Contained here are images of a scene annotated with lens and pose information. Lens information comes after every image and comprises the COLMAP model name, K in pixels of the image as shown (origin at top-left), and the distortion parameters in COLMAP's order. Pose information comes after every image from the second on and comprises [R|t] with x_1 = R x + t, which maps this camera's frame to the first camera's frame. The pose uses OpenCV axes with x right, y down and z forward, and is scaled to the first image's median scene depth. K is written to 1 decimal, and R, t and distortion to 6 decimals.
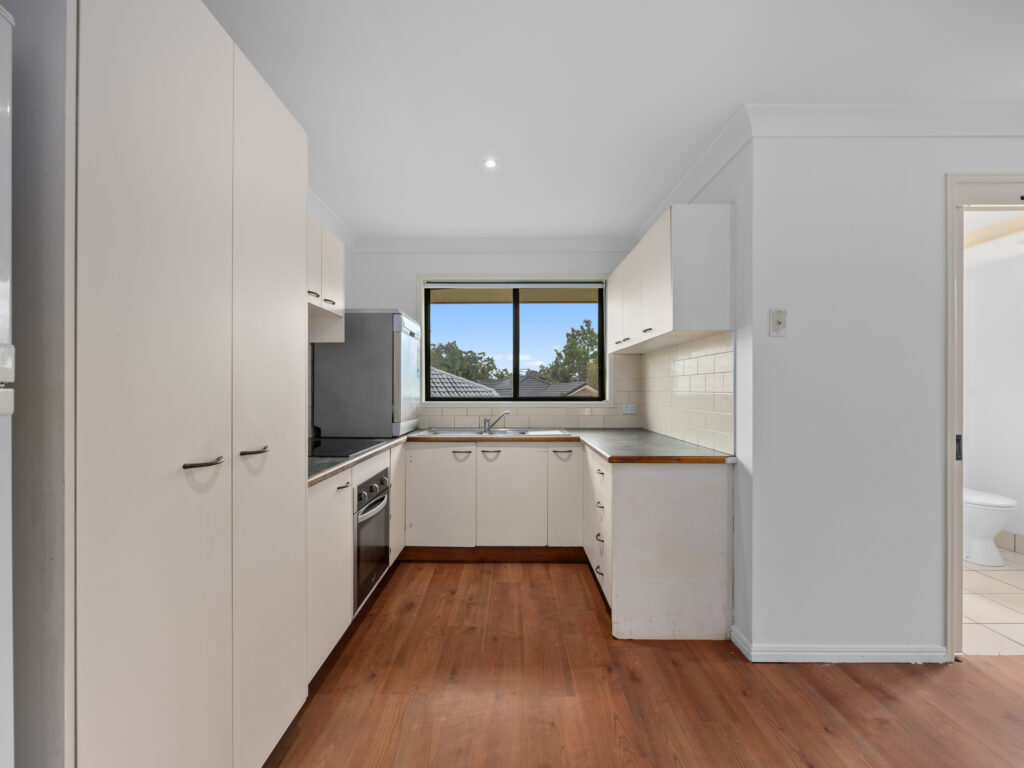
lens RADIAL K [[445.7, 0, 511.2], [0, 445.7, 390.2], [0, 0, 1]] dist [0.000487, 0.000232]
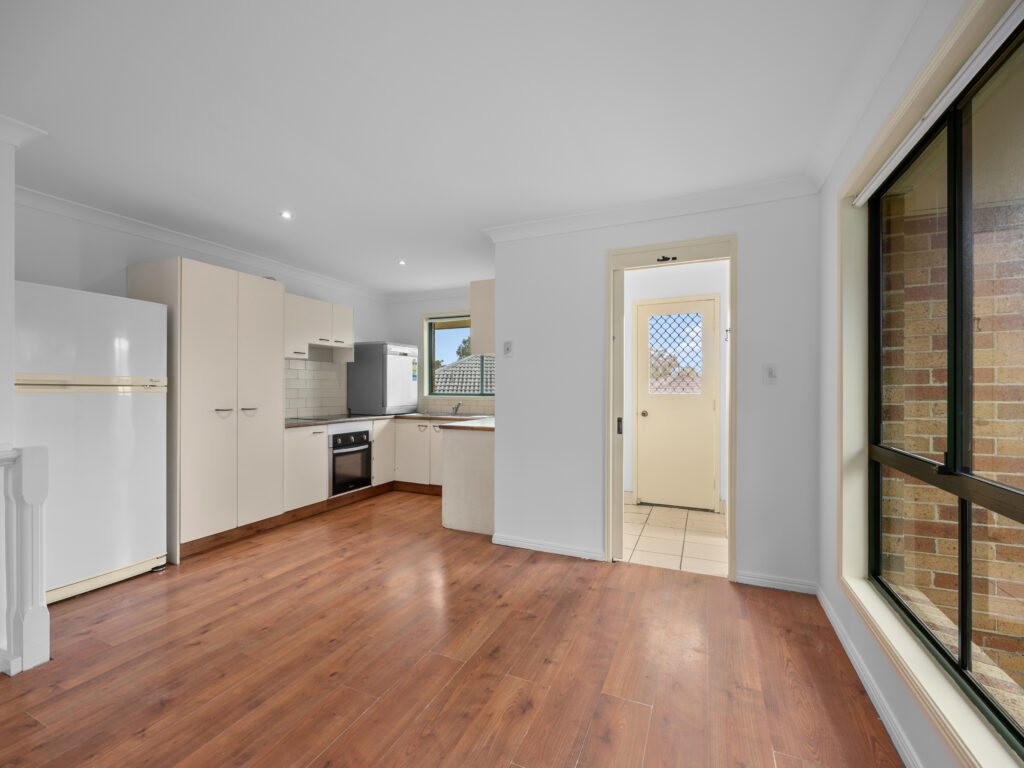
lens RADIAL K [[445.7, 0, 511.2], [0, 445.7, 390.2], [0, 0, 1]] dist [0.000487, 0.000232]
pose [[0.916640, 0.005176, -0.399680, 0.959074], [-0.004931, 0.999986, 0.001642, 0.003641], [0.399683, 0.000466, 0.916653, -0.423596]]
